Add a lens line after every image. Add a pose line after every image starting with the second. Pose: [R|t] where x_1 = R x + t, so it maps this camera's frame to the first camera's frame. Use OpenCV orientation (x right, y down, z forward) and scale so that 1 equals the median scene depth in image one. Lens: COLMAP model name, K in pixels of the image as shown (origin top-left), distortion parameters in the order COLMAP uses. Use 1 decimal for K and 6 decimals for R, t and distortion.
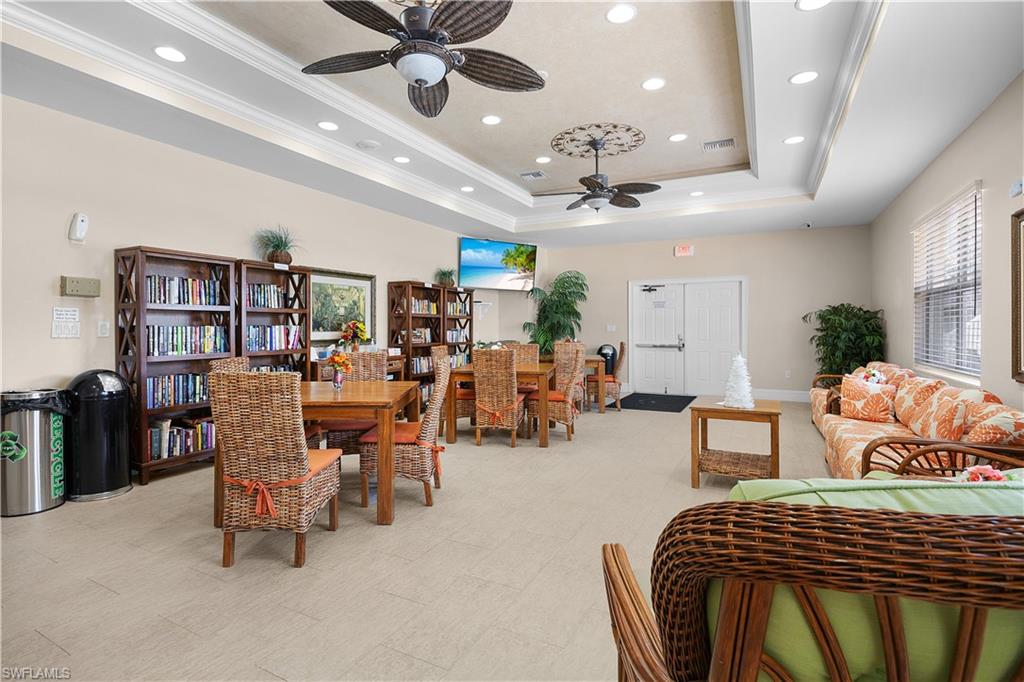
lens RADIAL K [[493.3, 0, 512.8], [0, 493.3, 327.1], [0, 0, 1]] dist [0.001606, 0.000189]
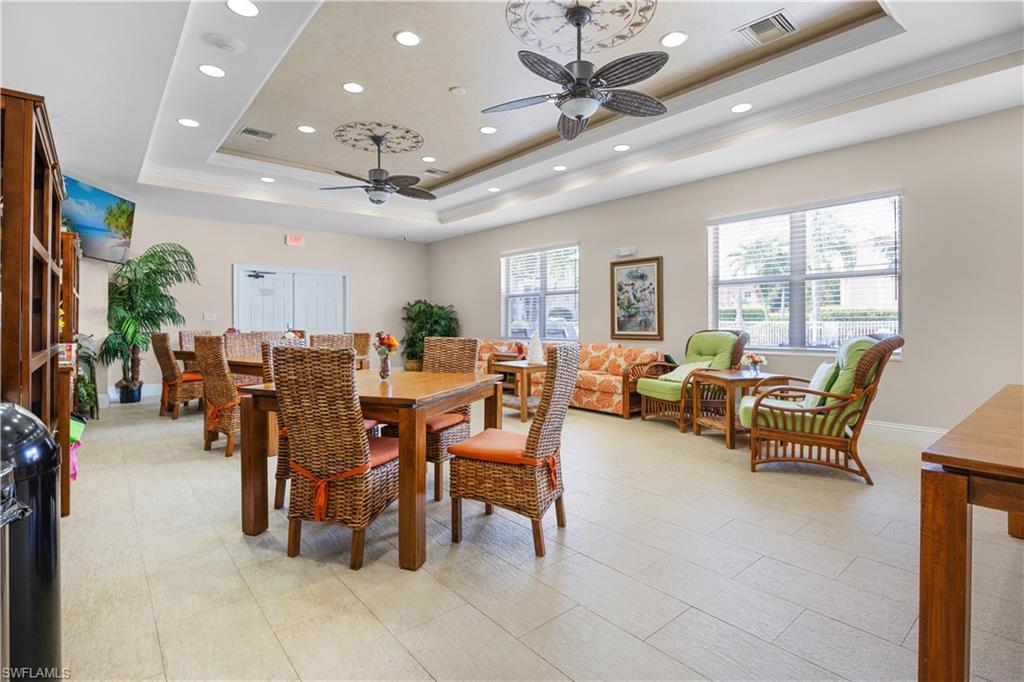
lens RADIAL K [[493.3, 0, 512.8], [0, 493.3, 327.1], [0, 0, 1]] dist [0.001606, 0.000189]
pose [[0.383240, -0.012254, 0.923568, -0.439176], [-0.000879, 0.999907, 0.013632, 0.008840], [-0.923649, -0.006036, 0.383193, 0.206327]]
